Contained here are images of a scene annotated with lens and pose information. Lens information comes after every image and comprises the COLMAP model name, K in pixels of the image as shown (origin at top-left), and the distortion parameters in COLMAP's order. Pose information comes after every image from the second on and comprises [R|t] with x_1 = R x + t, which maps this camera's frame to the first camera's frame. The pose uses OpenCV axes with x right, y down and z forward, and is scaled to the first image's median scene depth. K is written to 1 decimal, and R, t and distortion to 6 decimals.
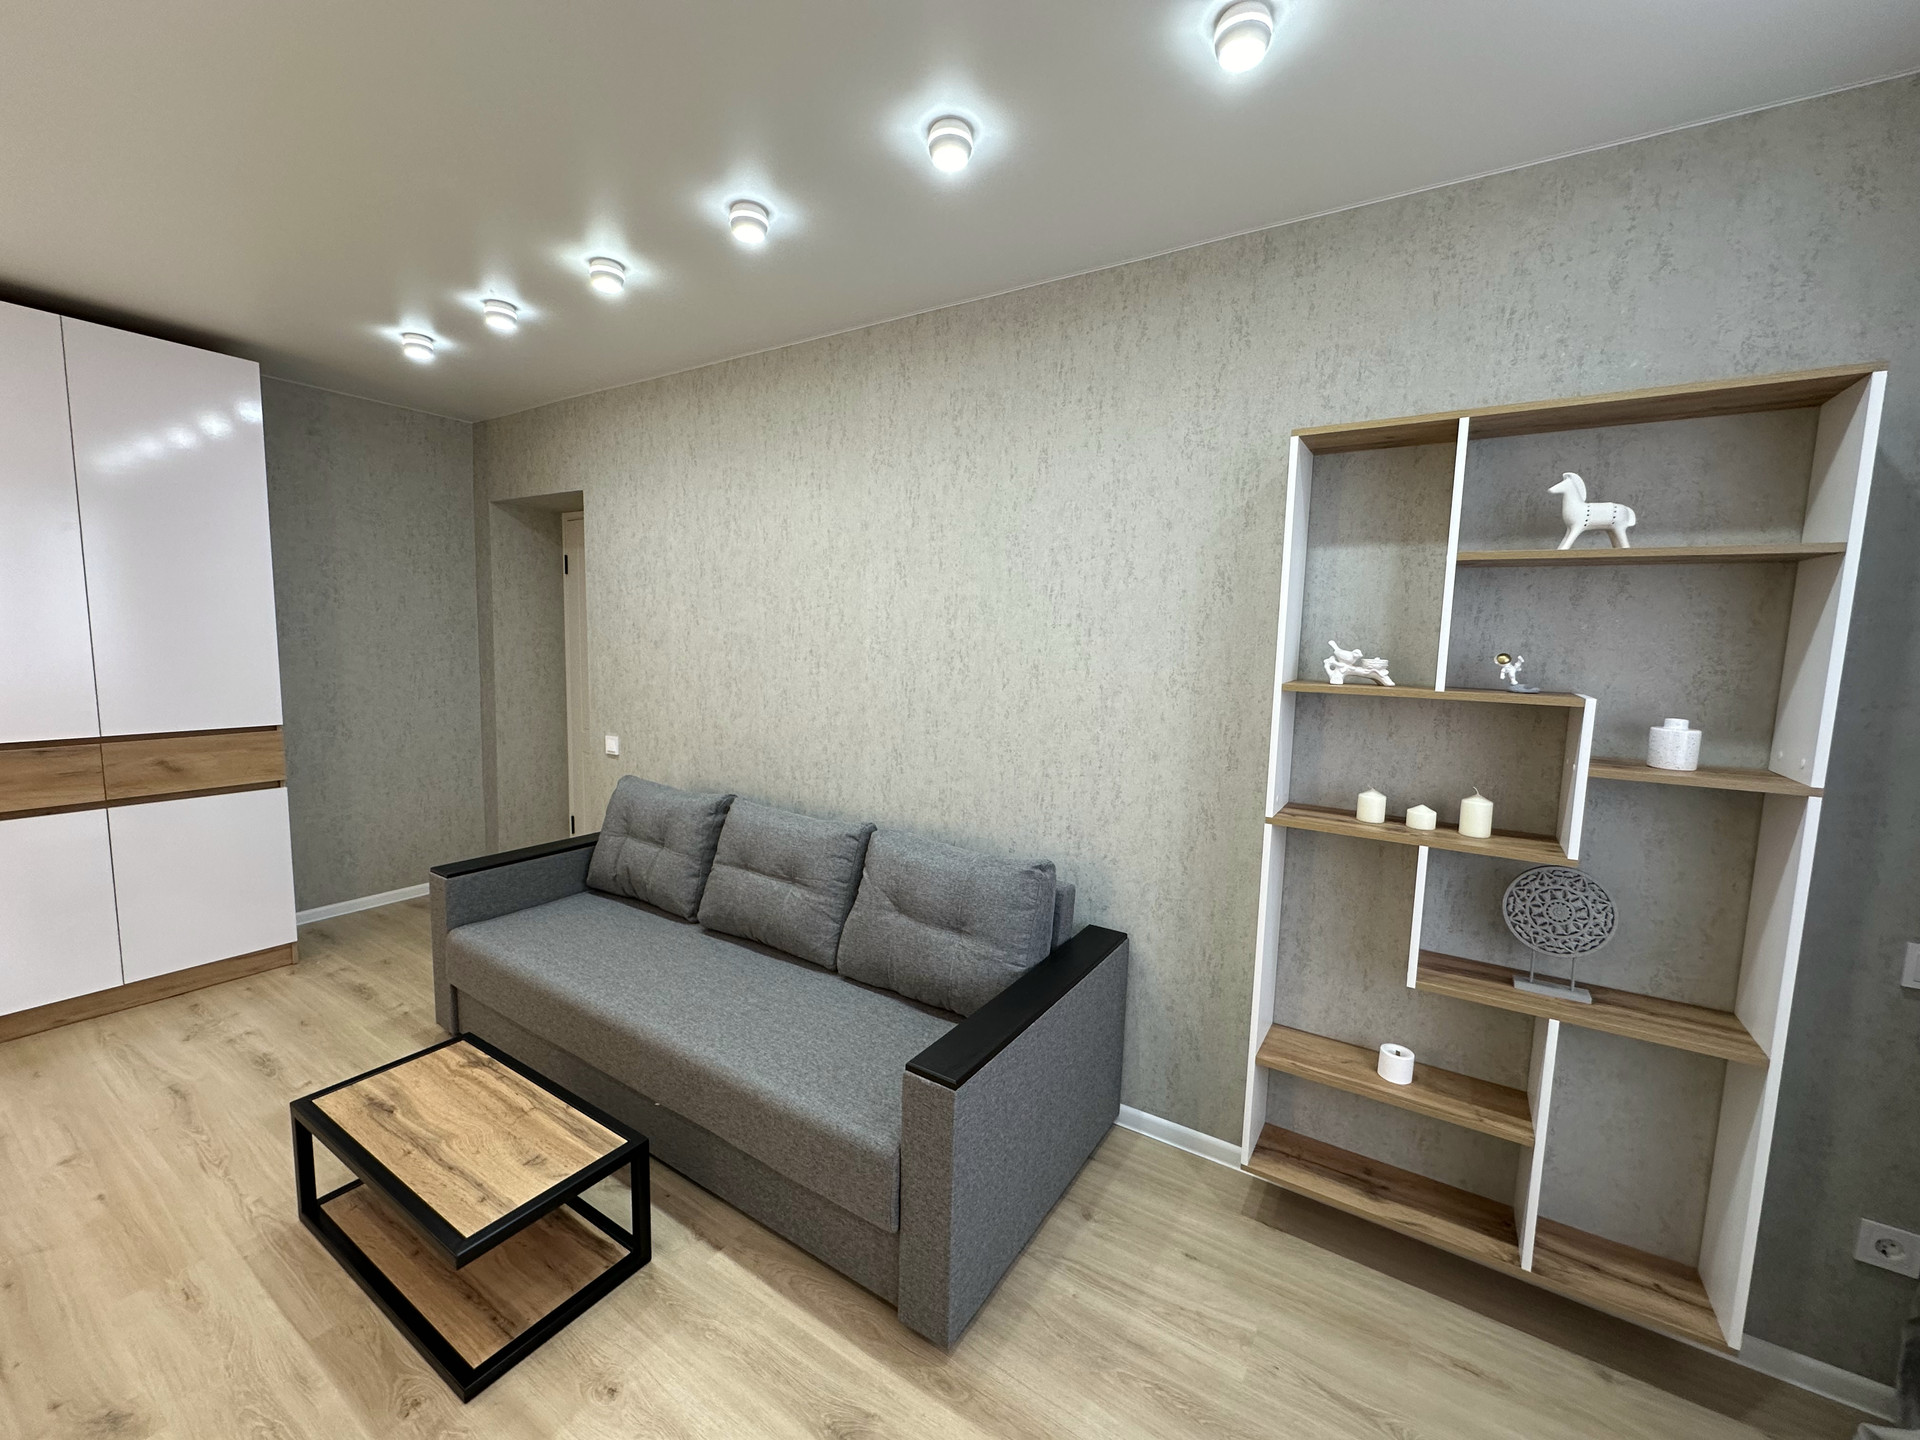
lens RADIAL K [[764.5, 0, 957.1], [0, 764.5, 718.8], [0, 0, 1]] dist [-0.005197, 0.000963]
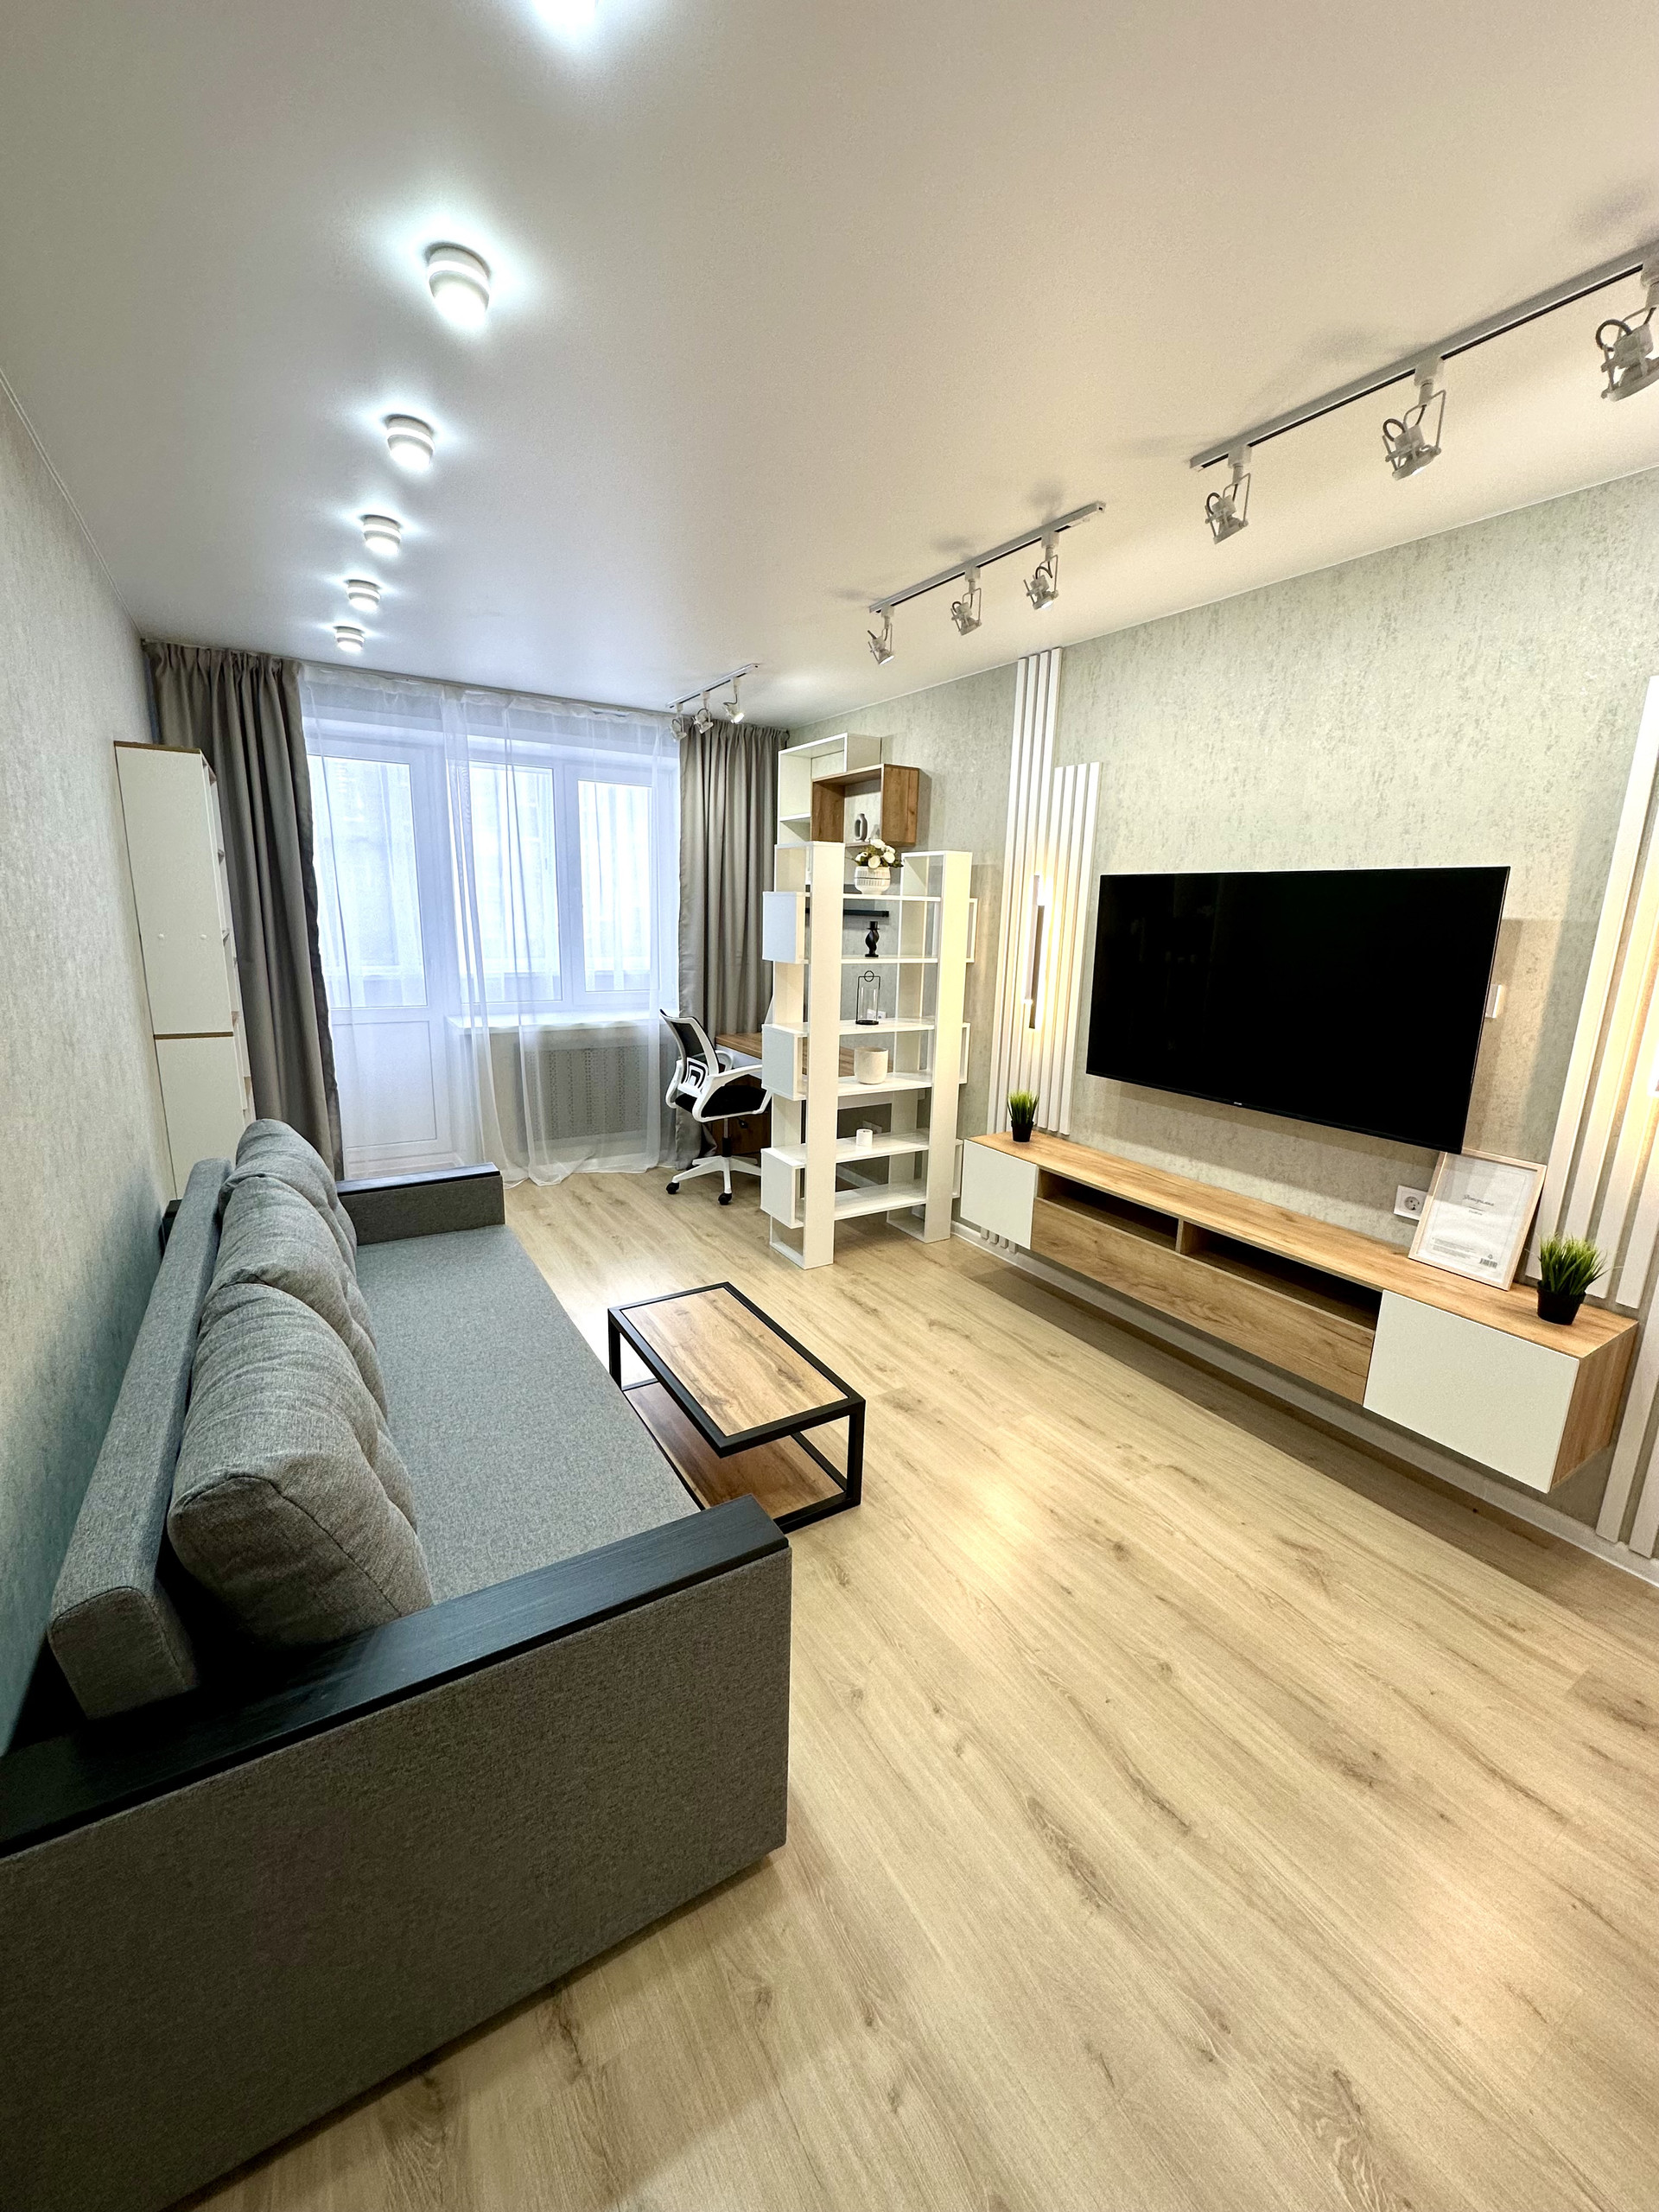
lens RADIAL K [[880.8, 0, 830.6], [0, 880.8, 1104.2], [0, 0, 1]] dist [-0.005197, 0.000963]
pose [[-0.898828, -0.148829, 0.412260, -0.984083], [-0.005236, 0.944163, 0.329436, -0.220590], [-0.438271, 0.293948, -0.849420, 1.495234]]
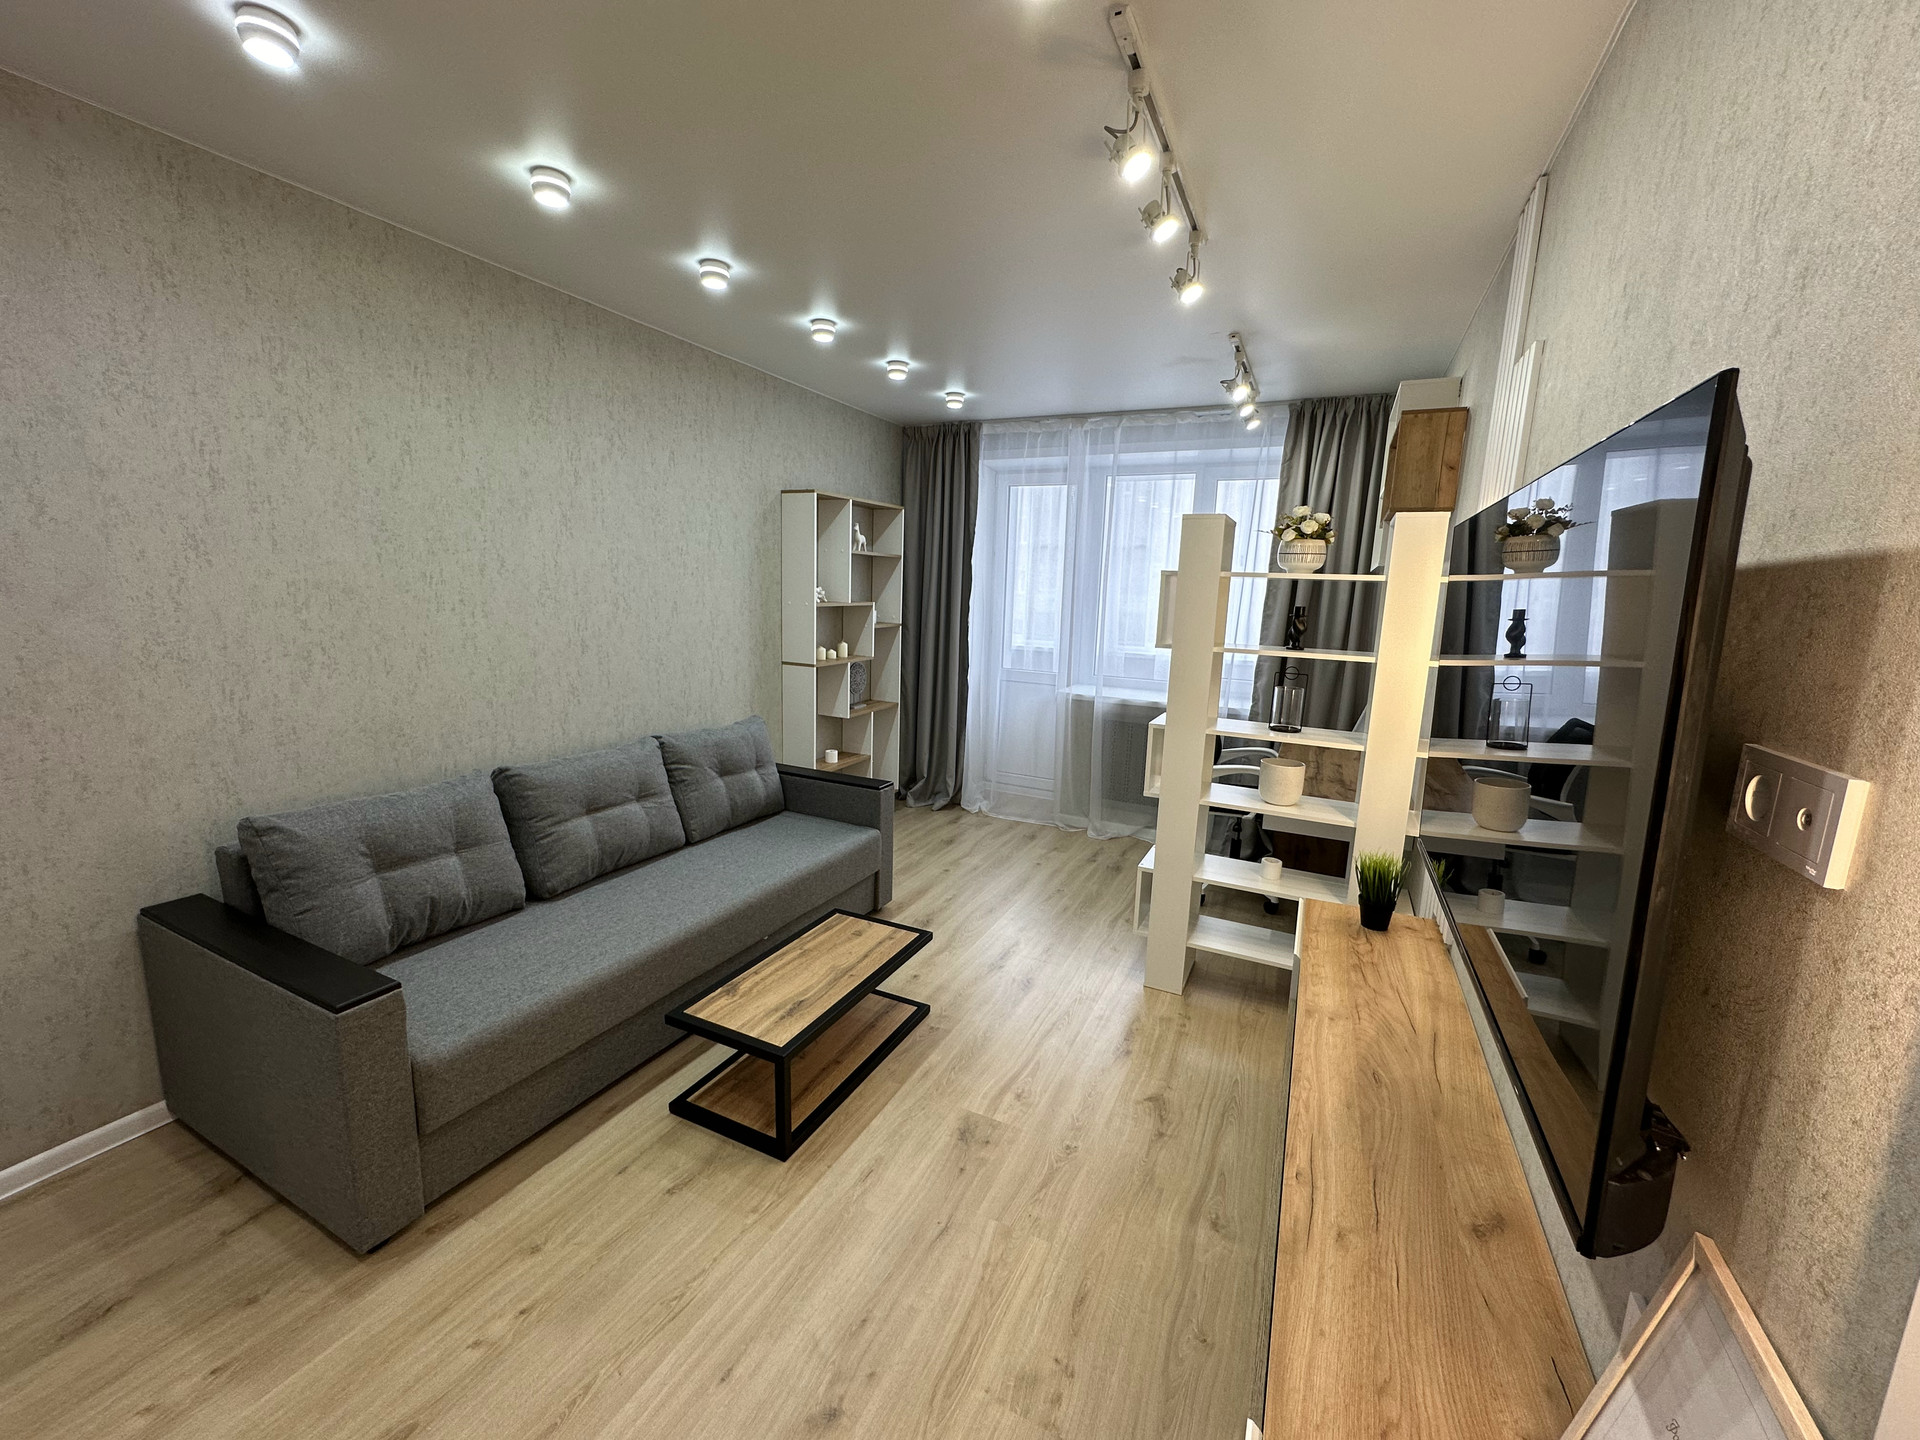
lens RADIAL K [[764.5, 0, 956.9], [0, 764.5, 719.6], [0, 0, 1]] dist [-0.005197, 0.000963]
pose [[-0.112158, -0.203660, 0.972596, -1.415629], [0.072705, 0.974467, 0.212435, -0.121169], [-0.991027, 0.094539, -0.094487, 0.630783]]
